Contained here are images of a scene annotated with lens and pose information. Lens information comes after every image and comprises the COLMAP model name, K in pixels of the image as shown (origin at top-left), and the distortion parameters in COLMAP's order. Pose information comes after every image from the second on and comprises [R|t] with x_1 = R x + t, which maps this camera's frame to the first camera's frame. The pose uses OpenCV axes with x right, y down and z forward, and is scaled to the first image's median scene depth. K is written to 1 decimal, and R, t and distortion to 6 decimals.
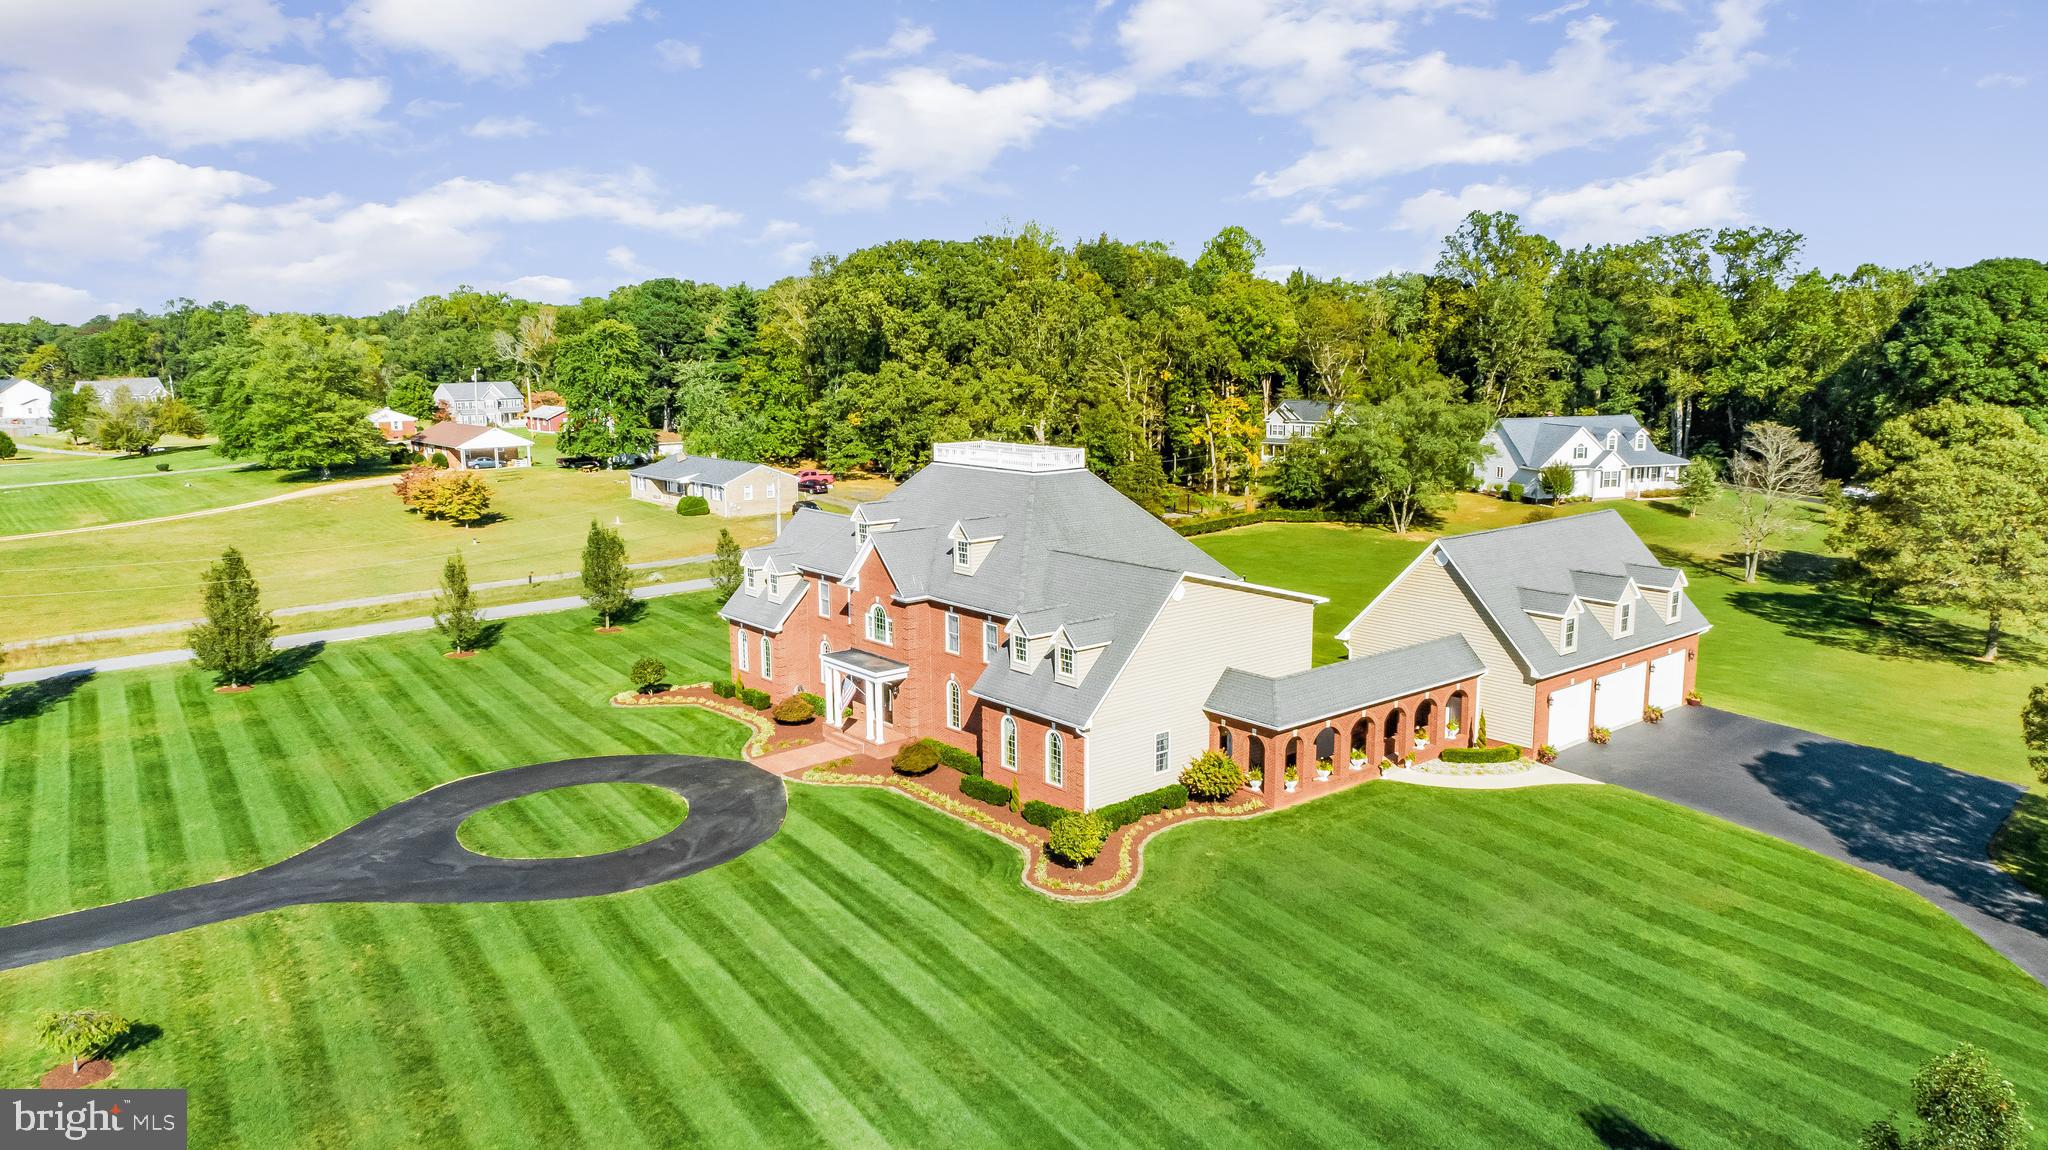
lens RADIAL K [[1386.8, 0, 1026.6], [0, 1386.8, 575.0], [0, 0, 1]] dist [-0.006213, 0.001272]
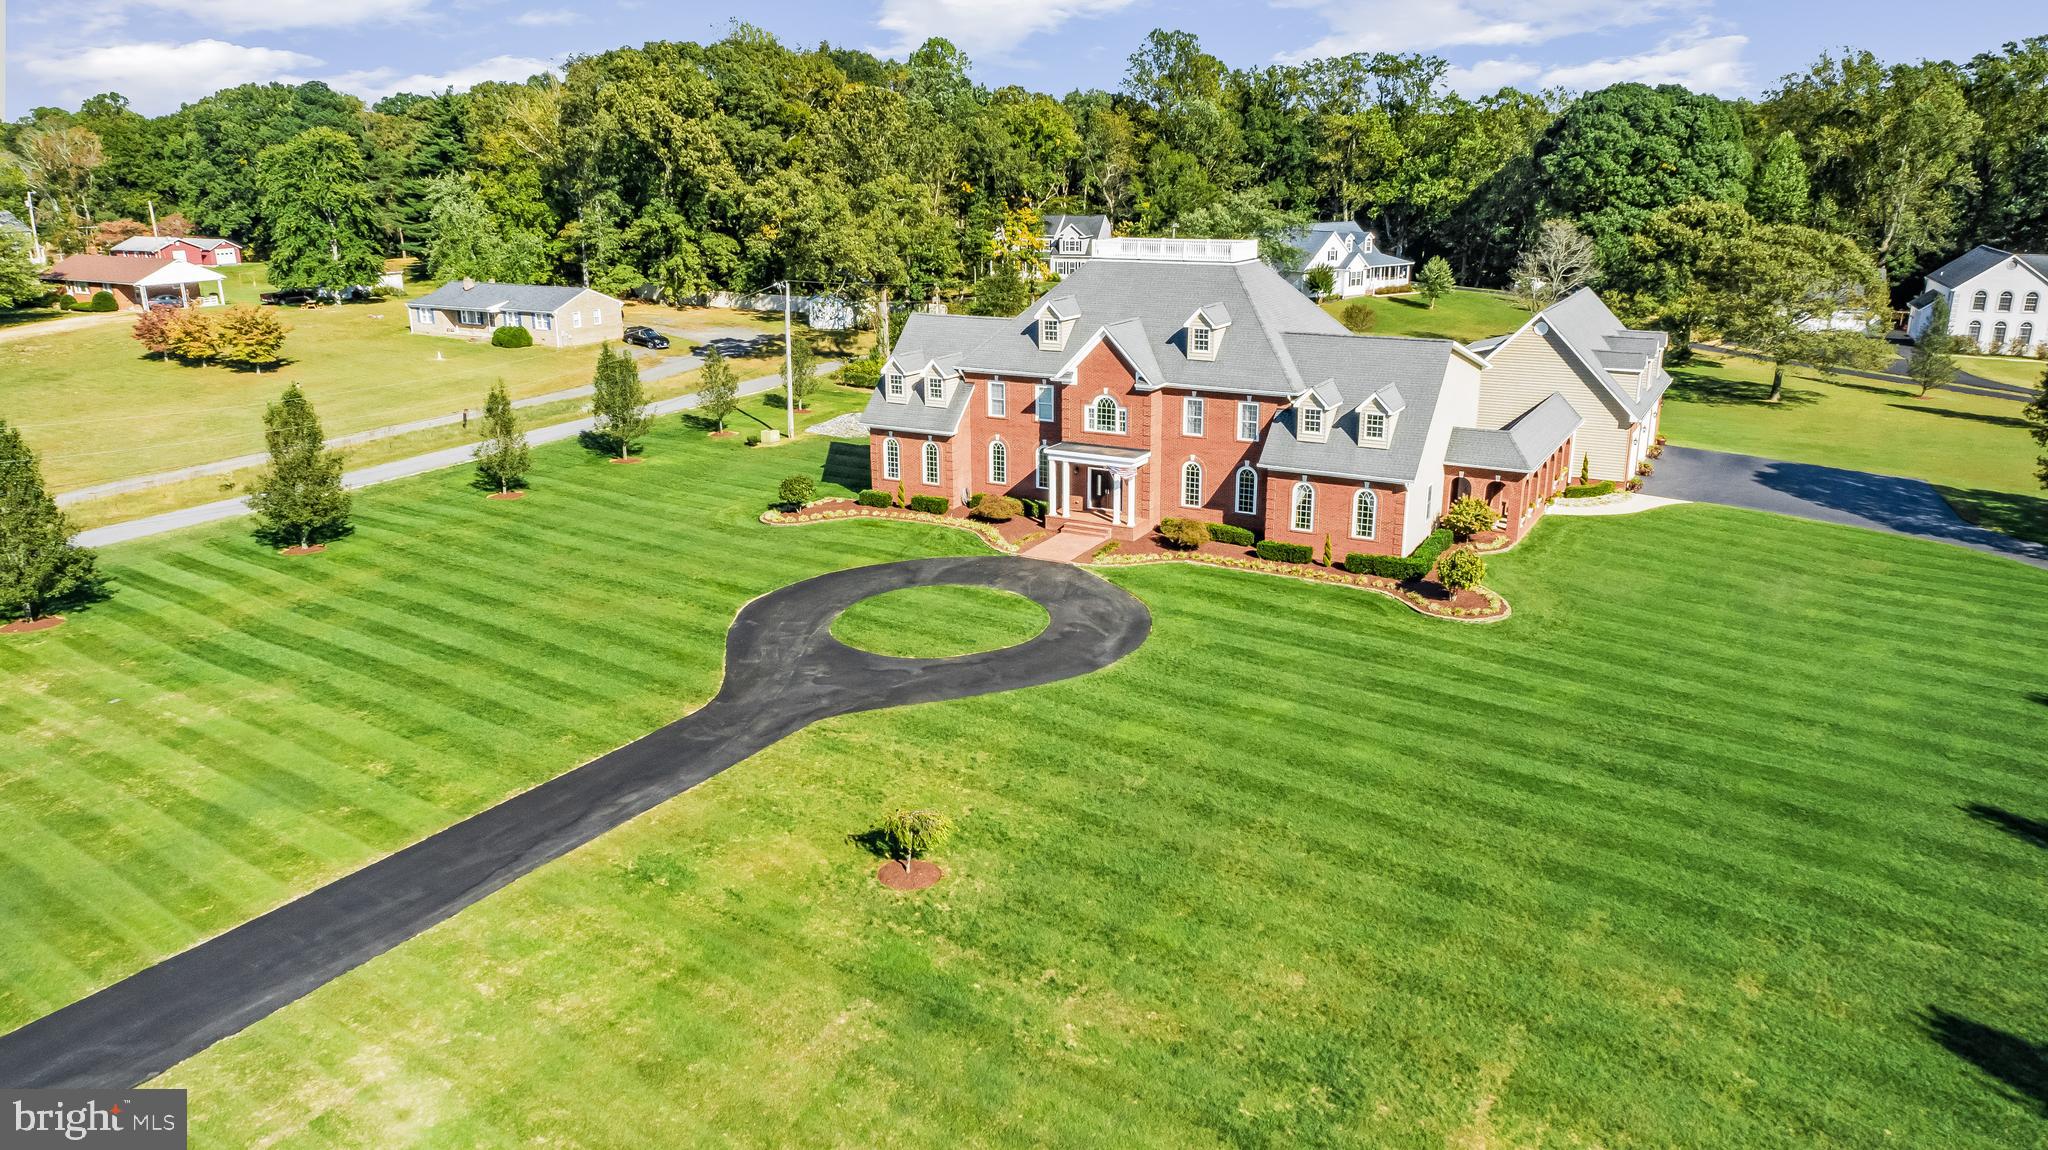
lens RADIAL K [[1386.8, 0, 1026.6], [0, 1386.8, 575.0], [0, 0, 1]] dist [-0.006213, 0.001272]
pose [[0.932425, -0.103064, 0.346355, -0.555793], [0.061360, 0.989703, 0.129318, 0.016849], [-0.356117, -0.099327, 0.929147, 0.045488]]
